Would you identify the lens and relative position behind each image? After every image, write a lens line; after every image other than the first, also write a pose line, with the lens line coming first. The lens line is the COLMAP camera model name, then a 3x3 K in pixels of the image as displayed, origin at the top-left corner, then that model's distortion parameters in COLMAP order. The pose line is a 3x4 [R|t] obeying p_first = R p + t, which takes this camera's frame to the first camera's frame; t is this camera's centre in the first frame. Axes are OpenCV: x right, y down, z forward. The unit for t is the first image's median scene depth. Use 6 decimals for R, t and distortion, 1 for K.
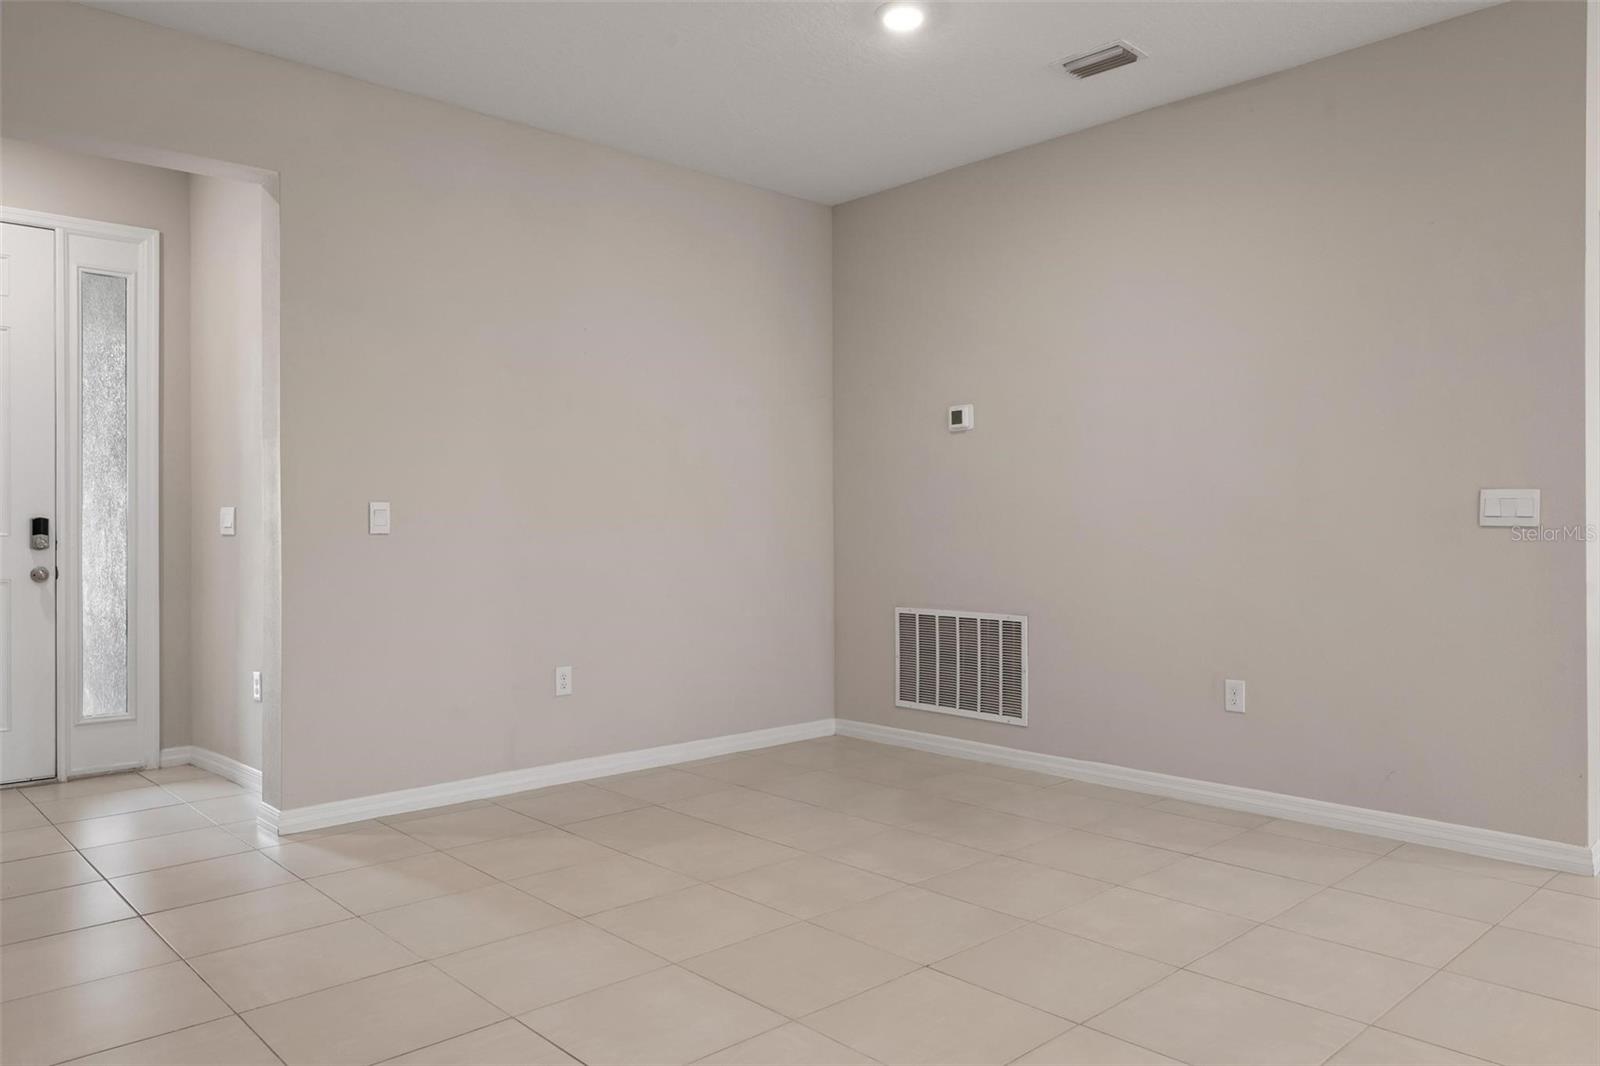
lens RADIAL K [[1144.7, 0, 805.4], [0, 1144.7, 532.3], [0, 0, 1]] dist [-0.005619, 0.014038]
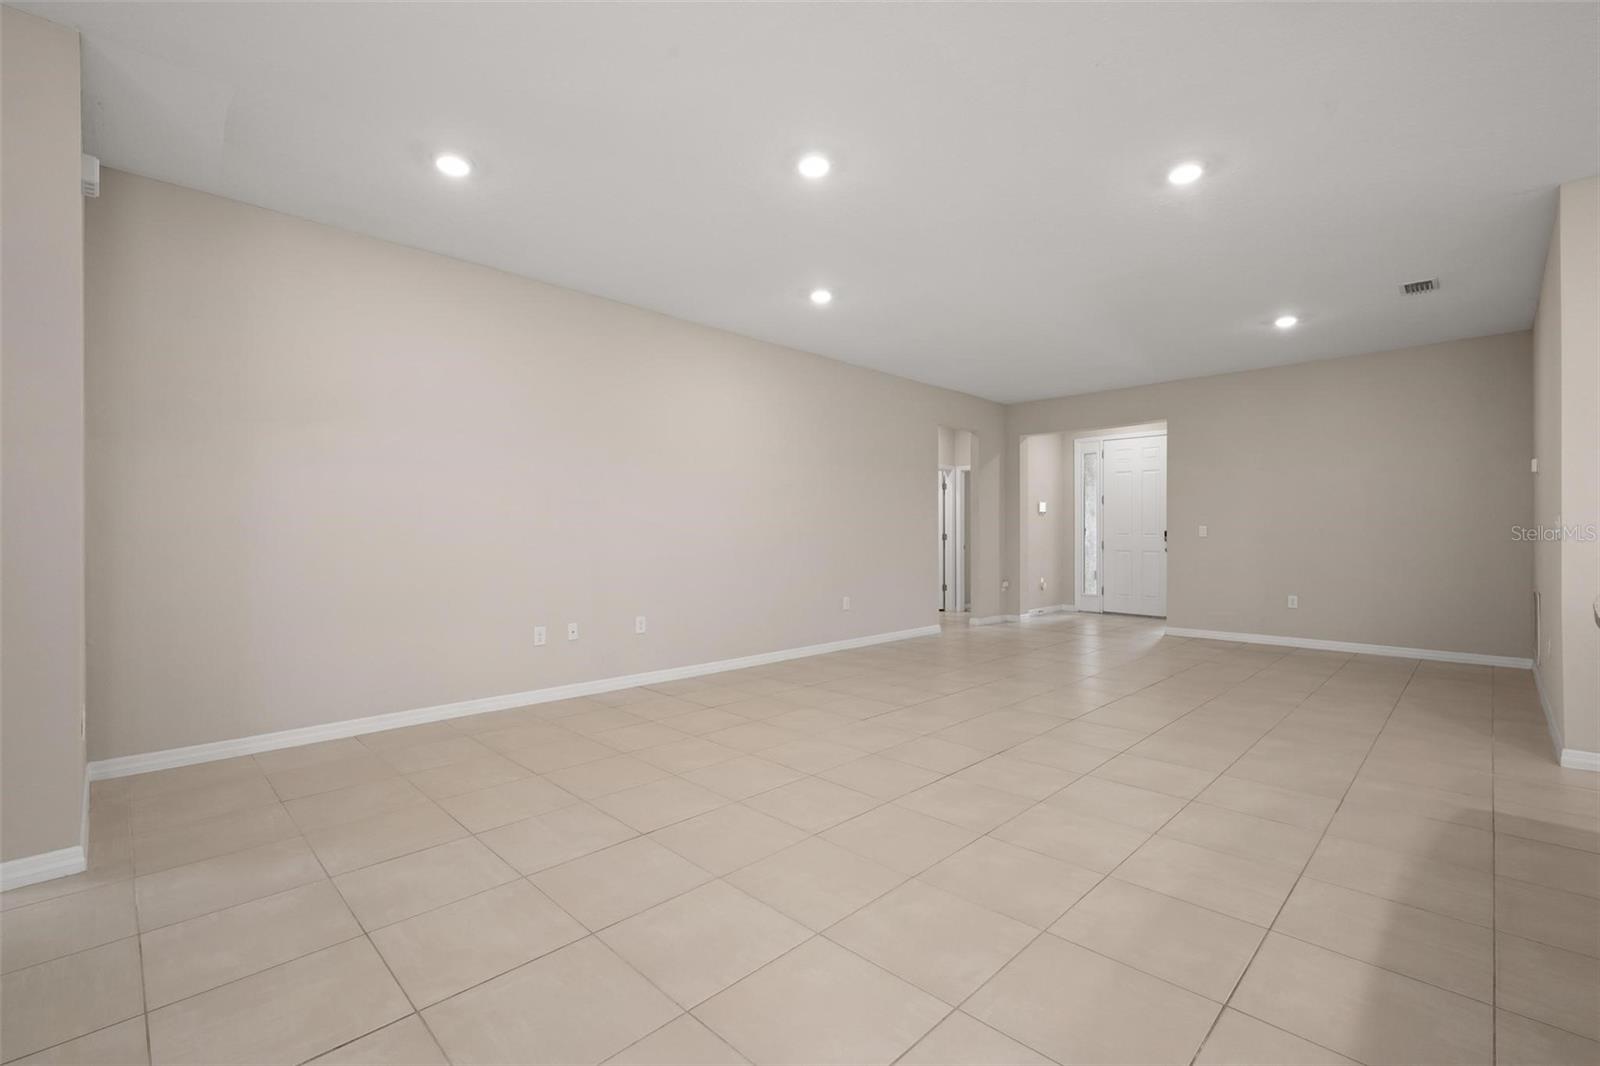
lens RADIAL K [[720.4, 0, 798.4], [0, 720.4, 526.4], [0, 0, 1]] dist [0.006493, -0.000876]
pose [[0.038070, -0.003944, -0.999267, 1.162343], [-0.004148, 0.999983, -0.004105, -0.011038], [0.999266, 0.004301, 0.038053, -0.039532]]
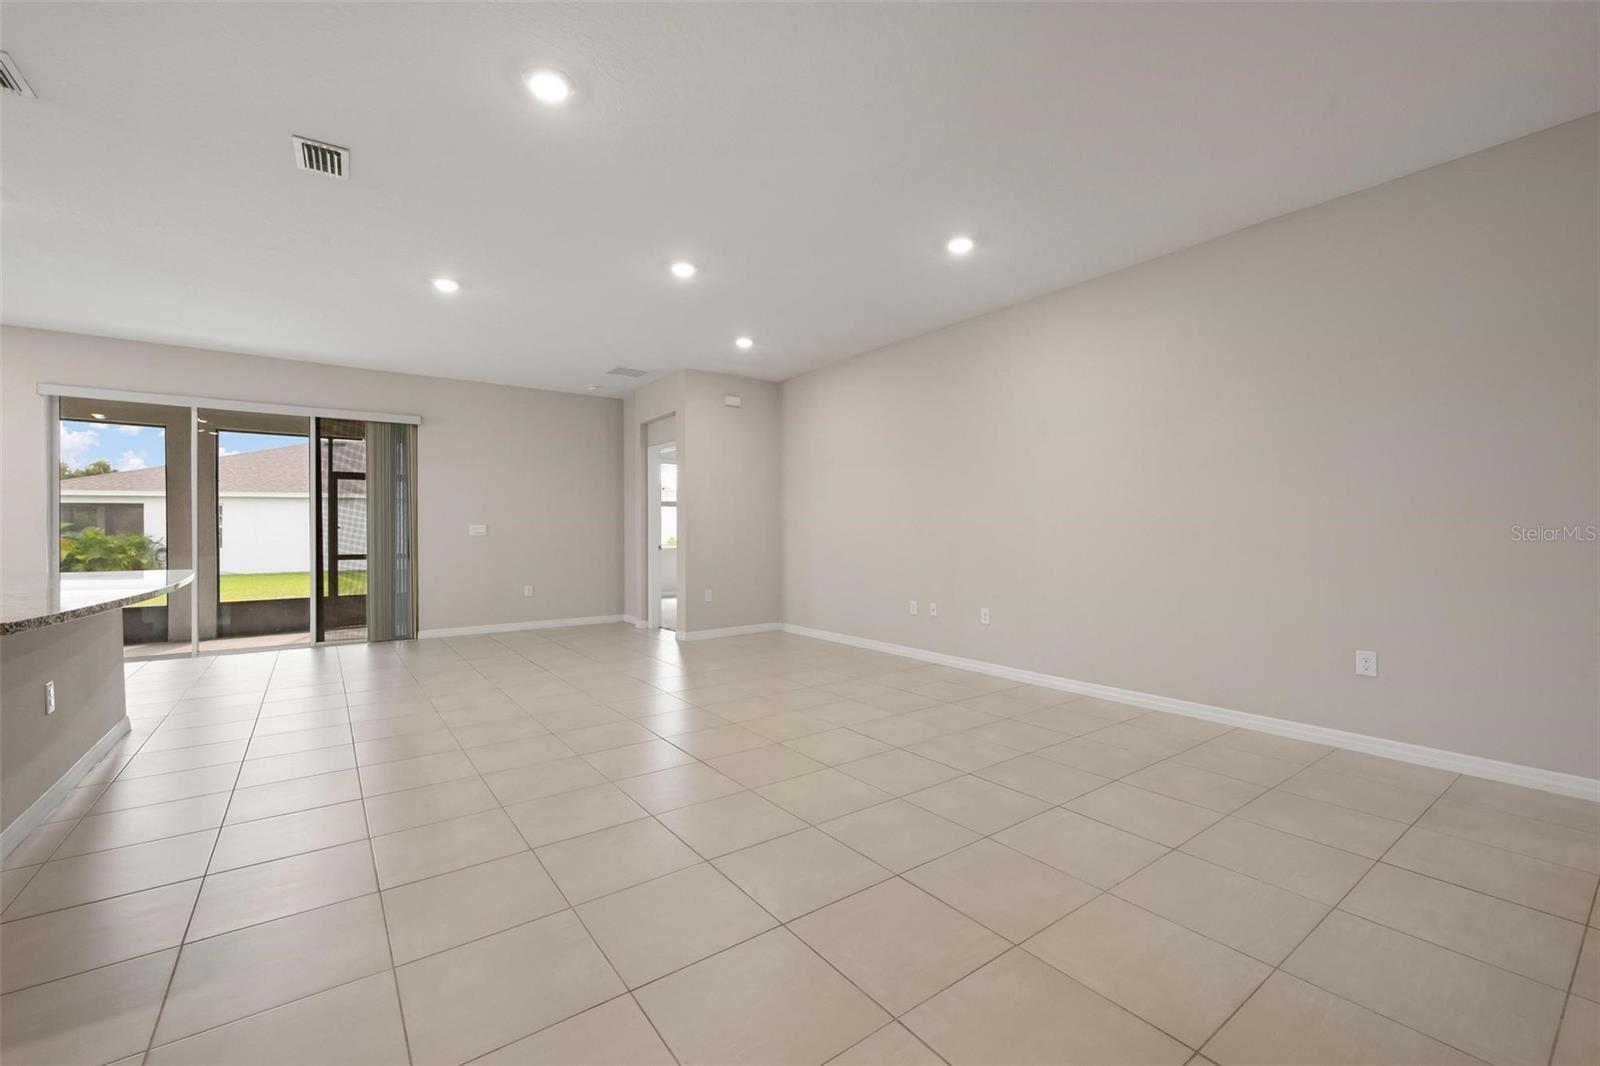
lens RADIAL K [[656.3, 0, 791.1], [0, 656.3, 521.4], [0, 0, 1]] dist [0.003905, 0.000336]
pose [[-0.992312, 0.010908, 0.123282, 0.242691], [0.009287, 0.999863, -0.013715, -0.005563], [-0.123415, -0.012465, -0.992277, 0.829888]]
